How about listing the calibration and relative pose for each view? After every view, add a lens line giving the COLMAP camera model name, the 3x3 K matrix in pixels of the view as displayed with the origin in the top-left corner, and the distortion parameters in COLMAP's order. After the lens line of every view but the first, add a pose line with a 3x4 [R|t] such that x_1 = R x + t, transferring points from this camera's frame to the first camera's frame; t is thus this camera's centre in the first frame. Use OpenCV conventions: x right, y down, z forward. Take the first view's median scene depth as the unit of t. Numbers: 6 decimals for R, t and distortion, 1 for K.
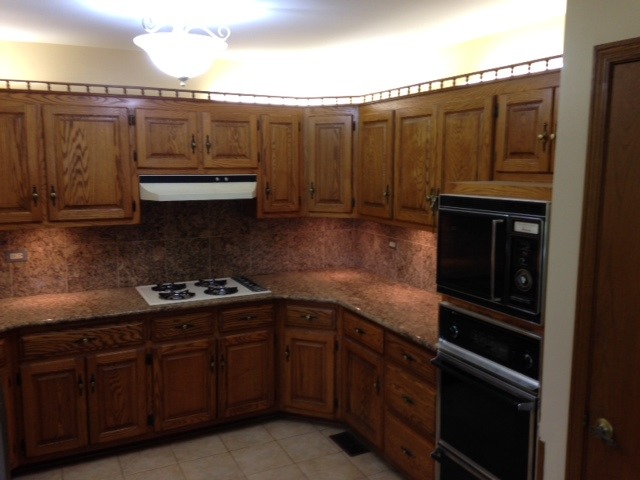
lens RADIAL K [[576.7, 0, 321.7], [0, 576.7, 238.0], [0, 0, 1]] dist [0.130573, -0.161932]
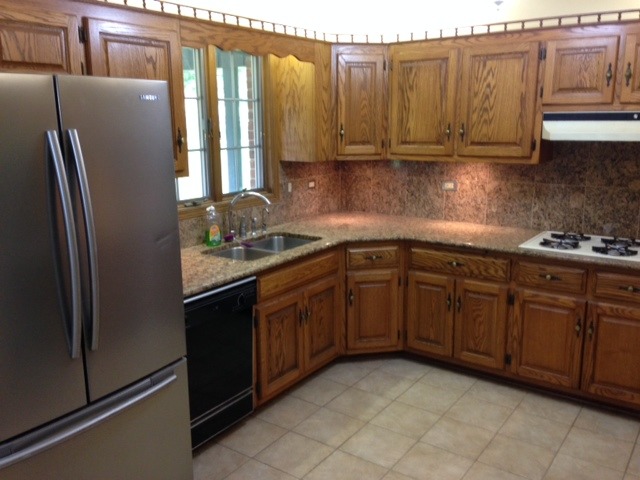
lens RADIAL K [[576.7, 0, 321.0], [0, 576.7, 239.6], [0, 0, 1]] dist [0.130573, -0.161932]
pose [[0.478879, 0.179311, -0.859373, 0.377050], [-0.110888, 0.983432, 0.143405, -0.000832], [0.870849, 0.026621, 0.490829, 0.218032]]
